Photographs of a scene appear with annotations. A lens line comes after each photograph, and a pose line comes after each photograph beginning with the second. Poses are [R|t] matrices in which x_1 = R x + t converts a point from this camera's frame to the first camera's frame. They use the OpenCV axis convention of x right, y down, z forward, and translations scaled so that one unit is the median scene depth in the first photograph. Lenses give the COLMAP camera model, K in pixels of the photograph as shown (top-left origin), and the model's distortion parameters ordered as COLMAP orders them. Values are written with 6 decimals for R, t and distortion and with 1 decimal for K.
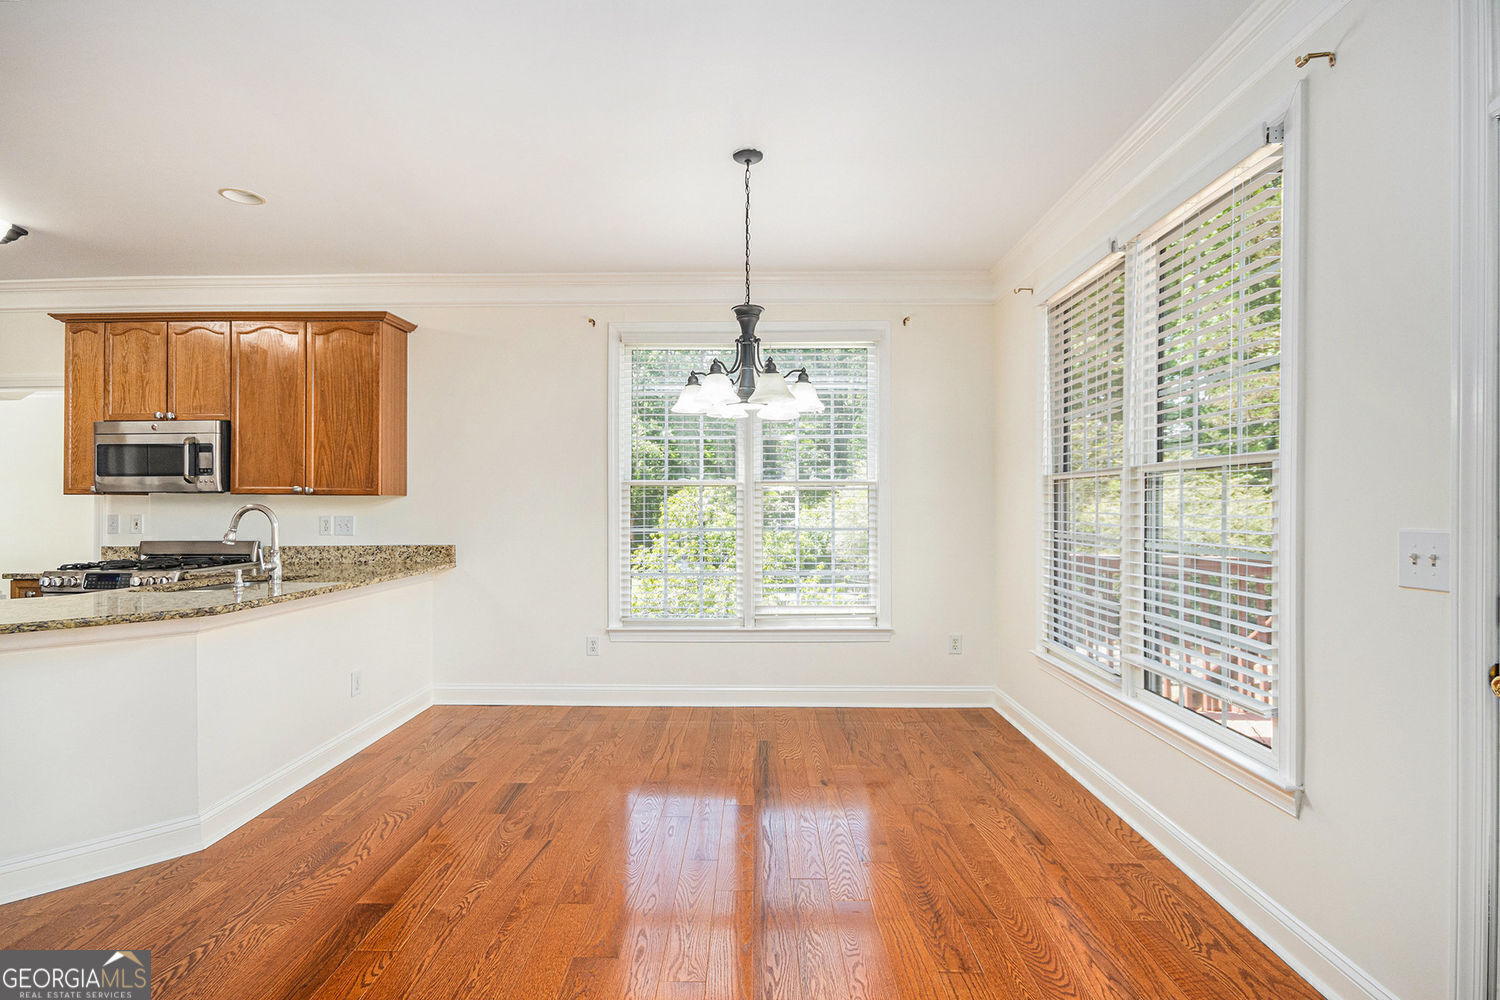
lens RADIAL K [[695.6, 0, 756.1], [0, 695.6, 502.3], [0, 0, 1]] dist [-0.001073, -0.002251]
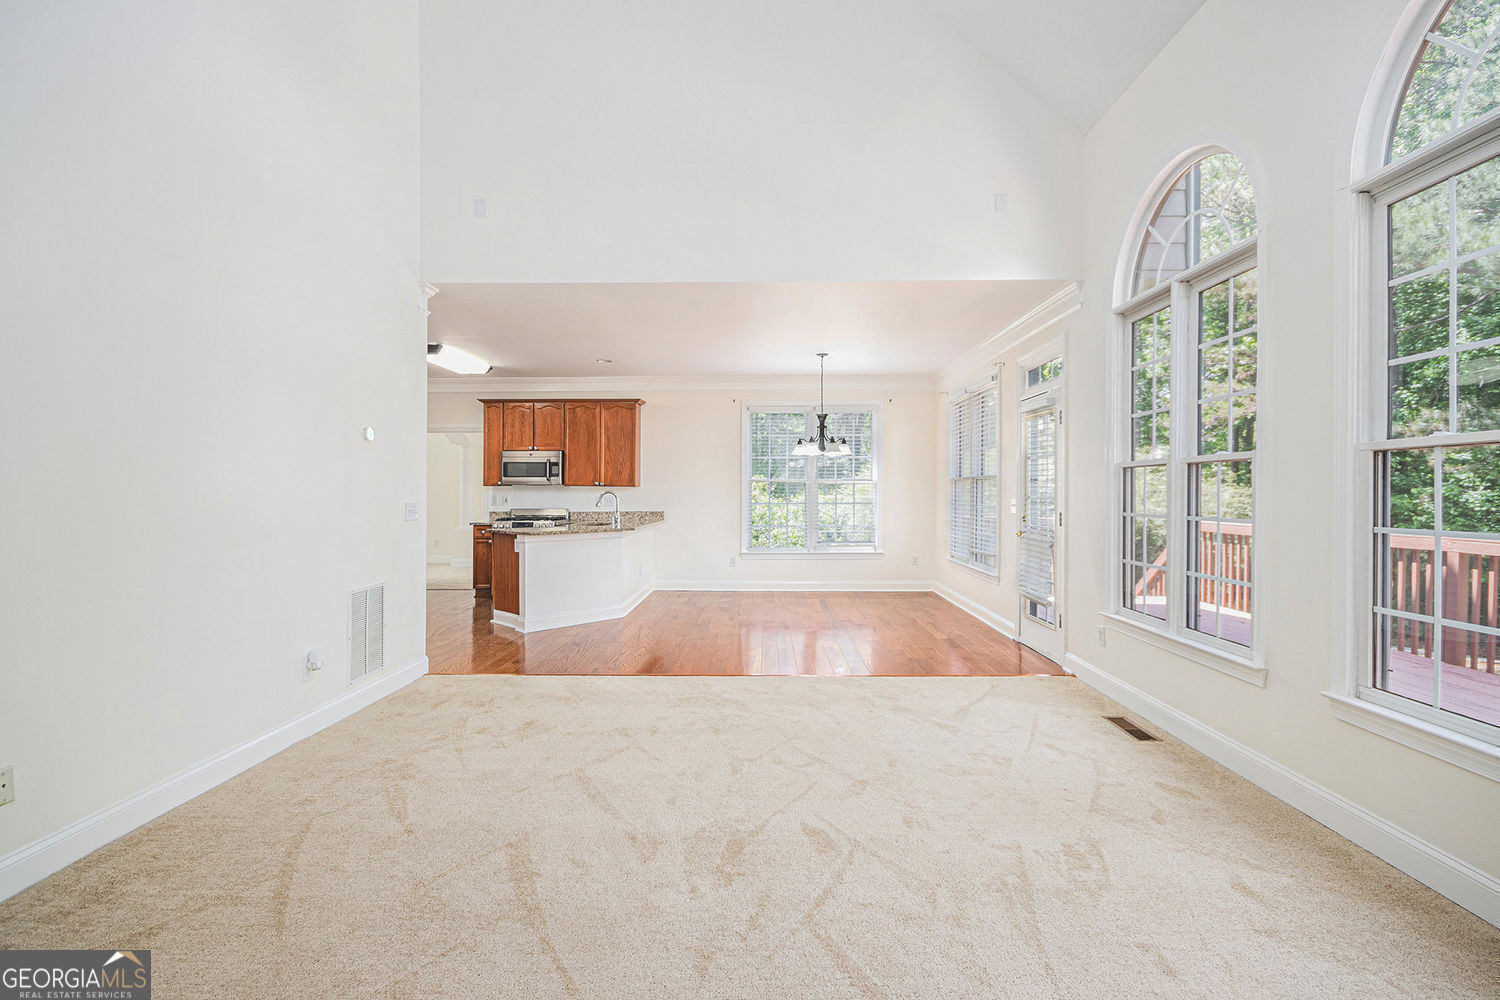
lens RADIAL K [[695.6, 0, 744.8], [0, 695.6, 499.3], [0, 0, 1]] dist [-0.001073, -0.002251]
pose [[0.999287, 0.001733, -0.037706, -0.136245], [-0.001453, 0.999971, 0.007456, 0.012678], [0.037718, -0.007395, 0.999261, -1.089035]]
